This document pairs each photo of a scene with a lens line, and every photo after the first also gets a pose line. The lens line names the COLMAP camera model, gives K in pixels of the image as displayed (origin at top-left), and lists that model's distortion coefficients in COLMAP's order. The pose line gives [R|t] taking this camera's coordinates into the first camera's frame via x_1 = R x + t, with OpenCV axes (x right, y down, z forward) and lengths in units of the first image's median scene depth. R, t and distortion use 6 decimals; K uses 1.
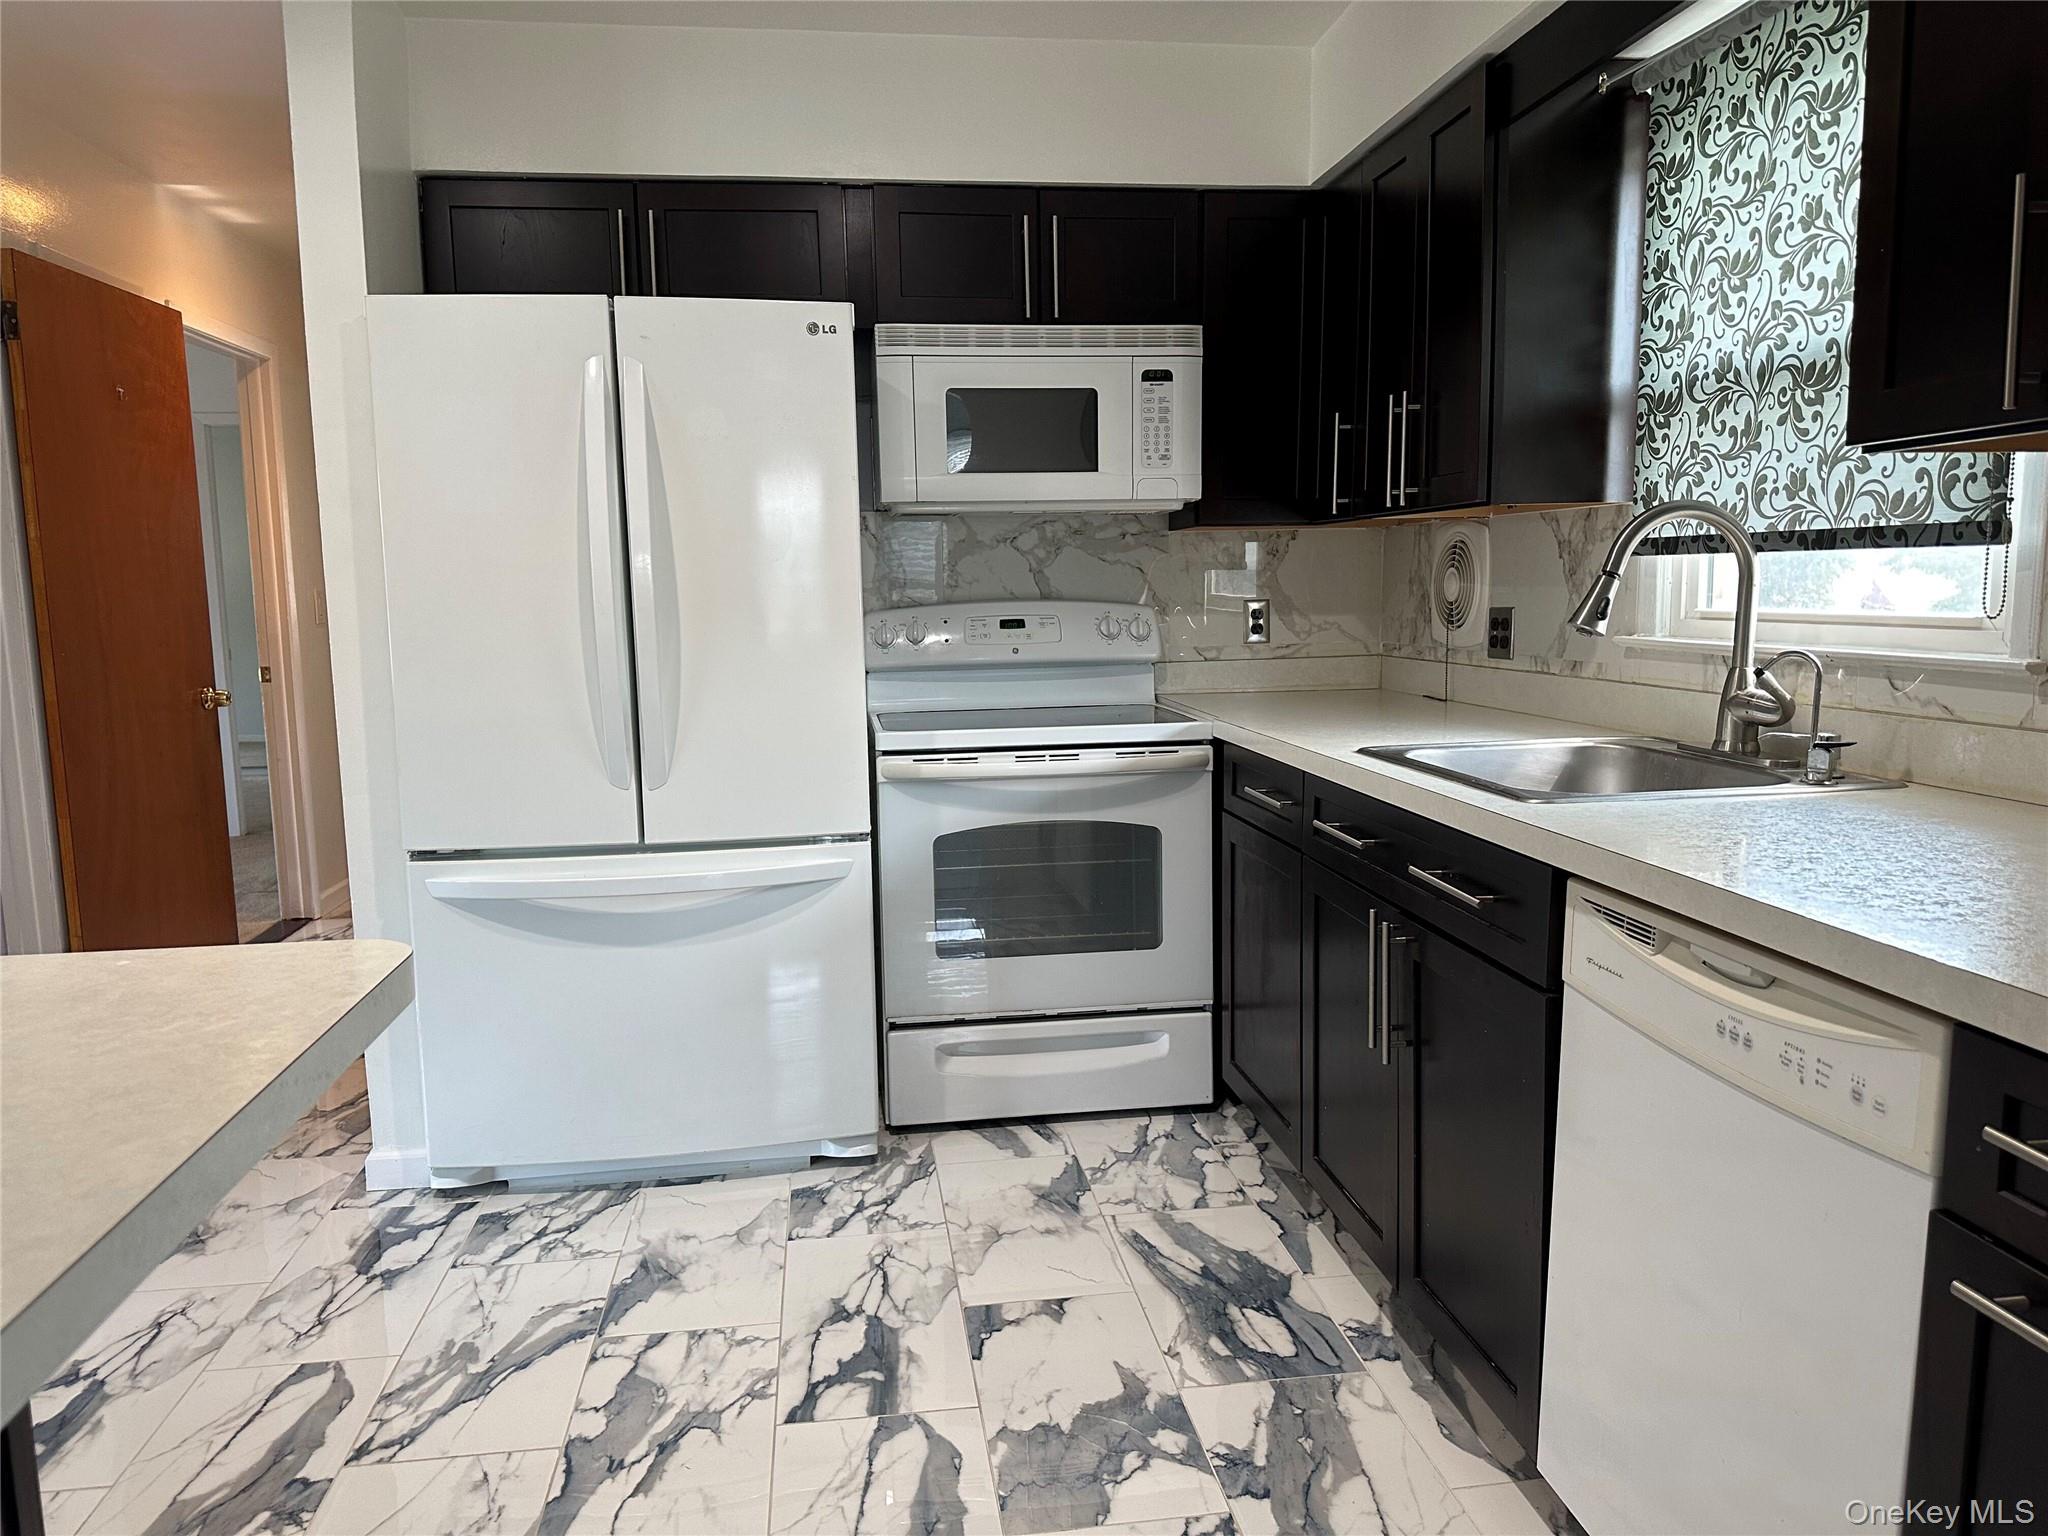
lens RADIAL K [[1459.8, 0, 1024.7], [0, 1459.8, 779.6], [0, 0, 1]] dist [0.030403, -0.044291]
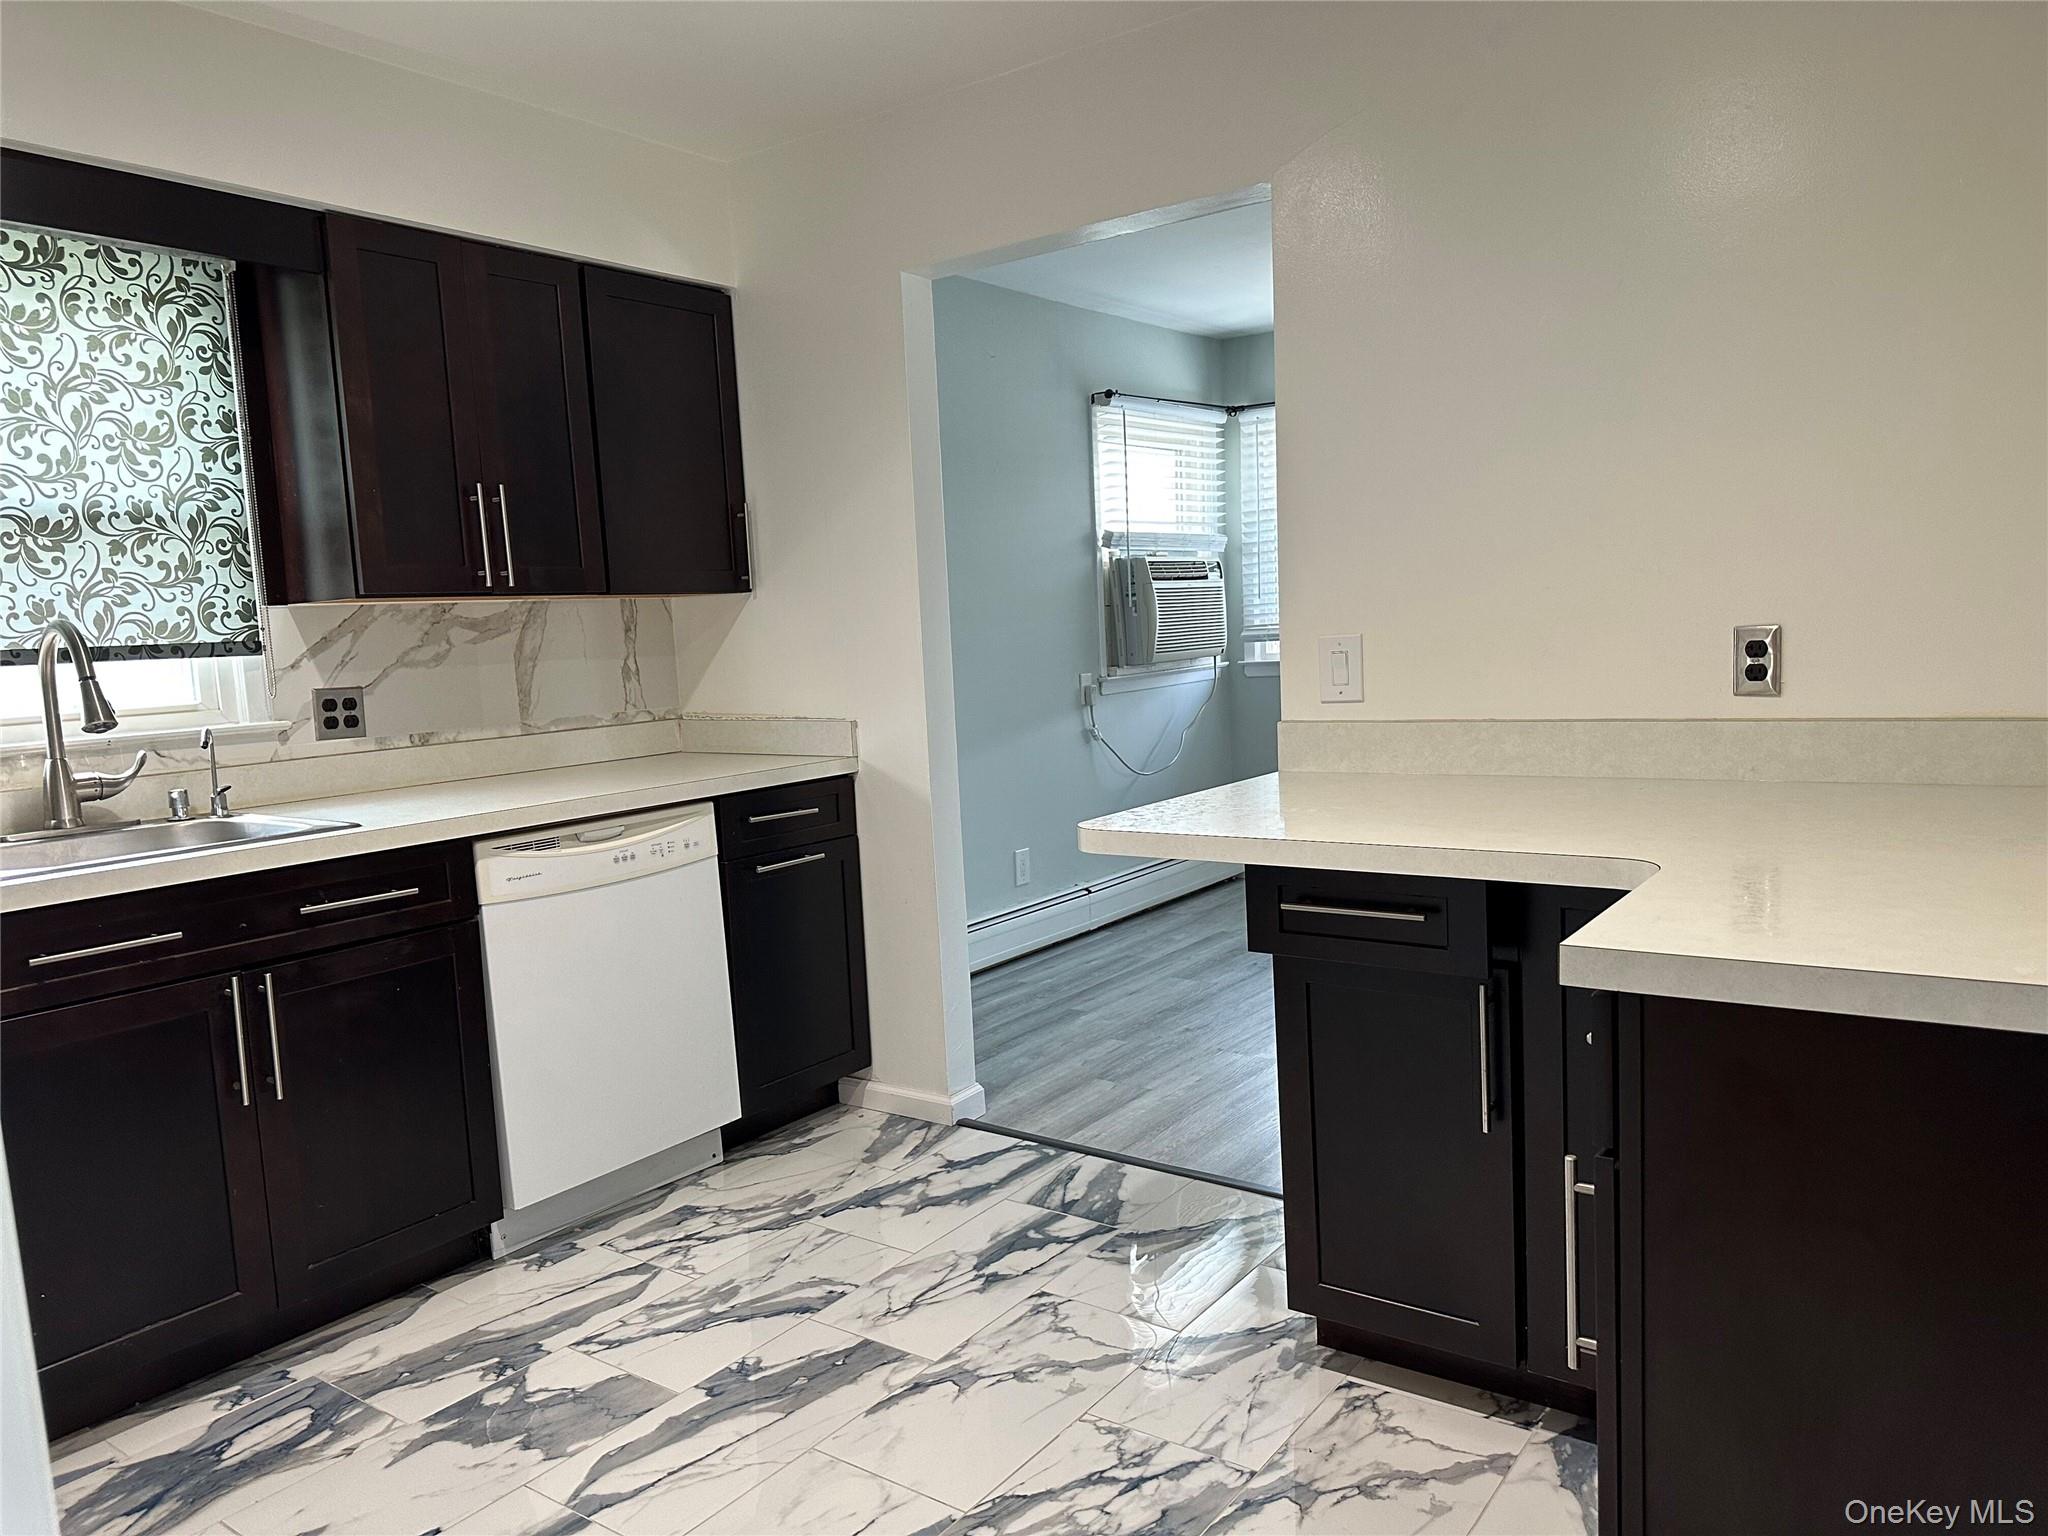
lens RADIAL K [[1424.1, 0, 1027.4], [0, 1424.1, 792.7], [0, 0, 1]] dist [0.028215, -0.042427]
pose [[-0.724547, -0.033008, 0.688435, -0.993754], [0.149590, 0.967511, 0.203825, -0.187050], [-0.672796, 0.250664, -0.696070, 1.415187]]
